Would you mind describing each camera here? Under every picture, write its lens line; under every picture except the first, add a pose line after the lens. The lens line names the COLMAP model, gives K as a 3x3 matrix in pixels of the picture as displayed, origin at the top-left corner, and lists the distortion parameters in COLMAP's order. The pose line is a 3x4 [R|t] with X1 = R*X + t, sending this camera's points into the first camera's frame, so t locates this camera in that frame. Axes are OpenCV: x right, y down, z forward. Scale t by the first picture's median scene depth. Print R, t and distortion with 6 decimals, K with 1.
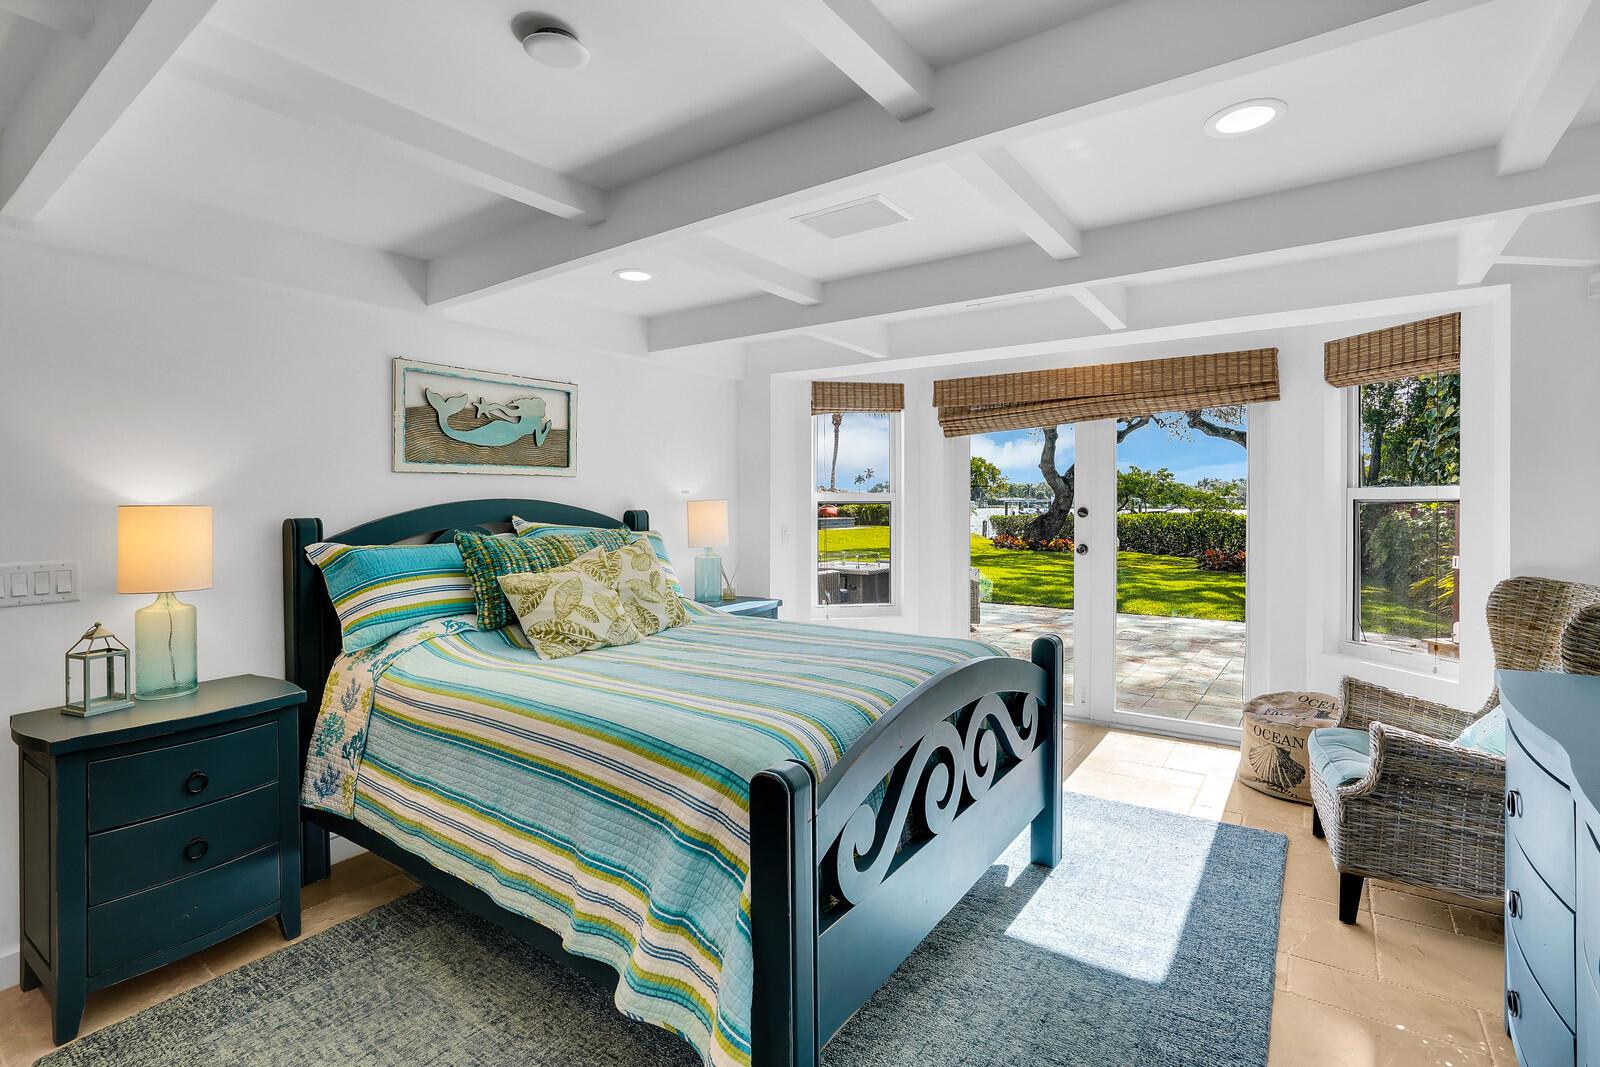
lens RADIAL K [[752.1, 0, 791.5], [0, 752.1, 507.3], [0, 0, 1]] dist [-0.033494, 0.000418]
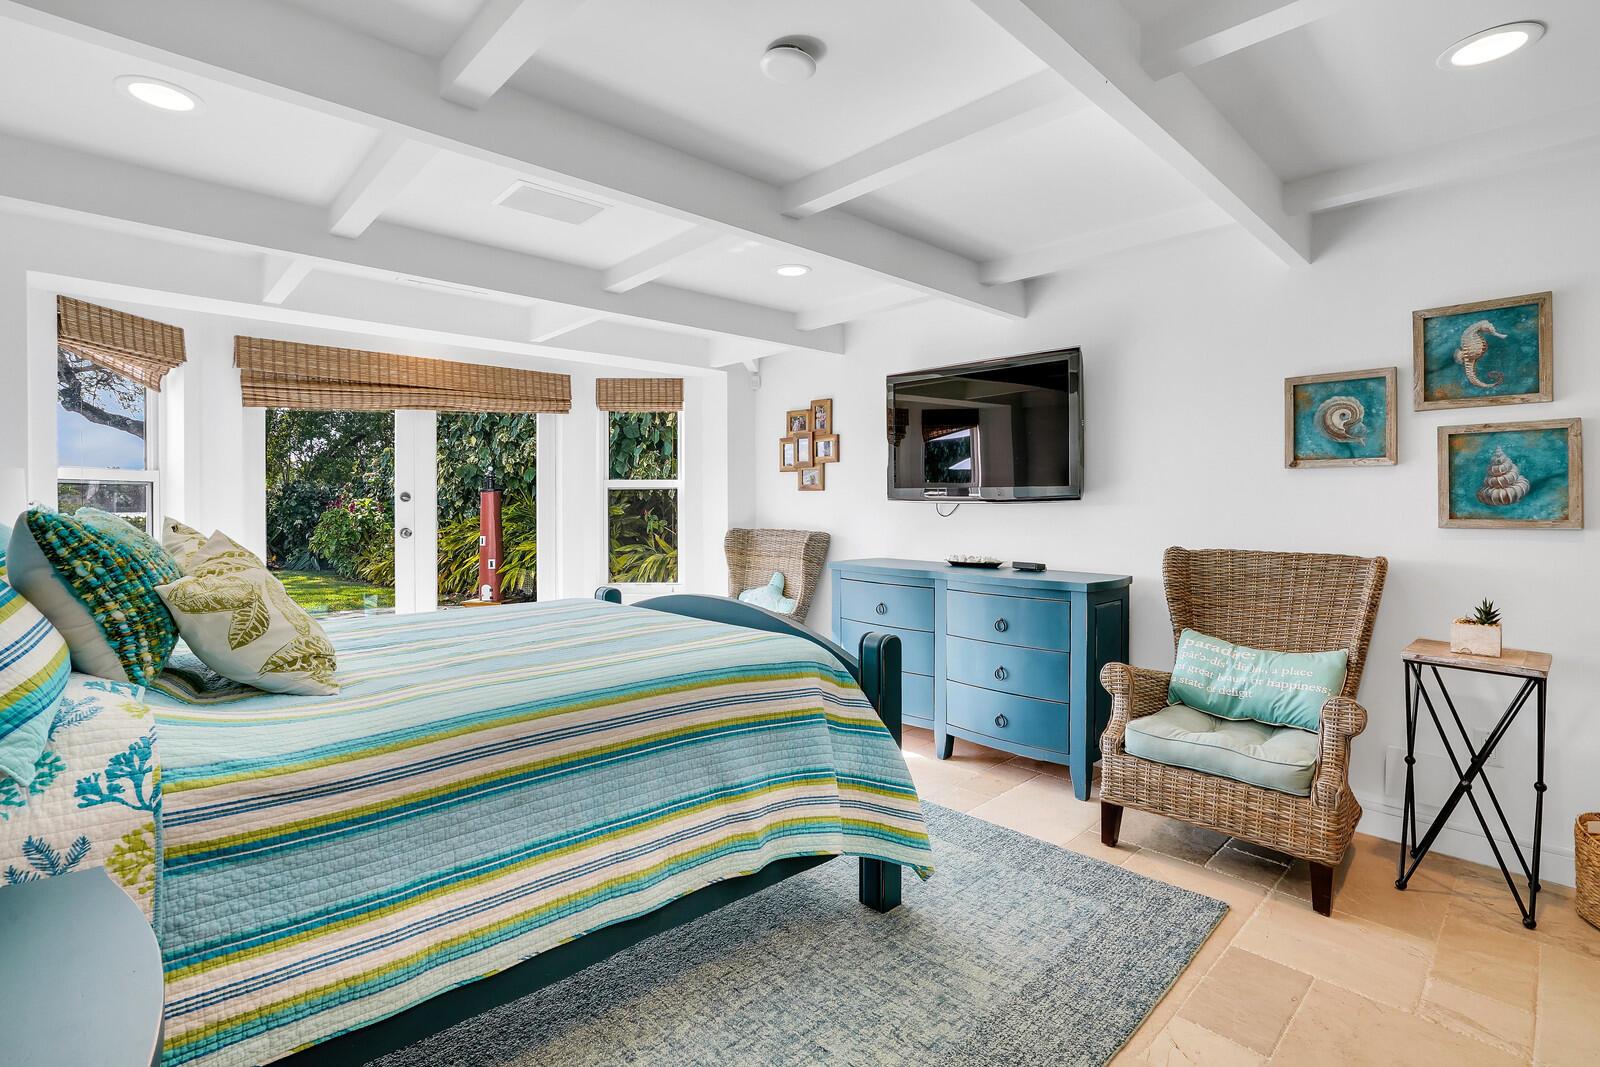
lens RADIAL K [[752.1, 0, 791.5], [0, 752.1, 507.3], [0, 0, 1]] dist [-0.033494, 0.000418]
pose [[0.196494, -0.003207, 0.980500, -0.635274], [0.006952, 0.999974, 0.001877, 0.028253], [-0.980480, 0.006448, 0.196511, 0.339079]]
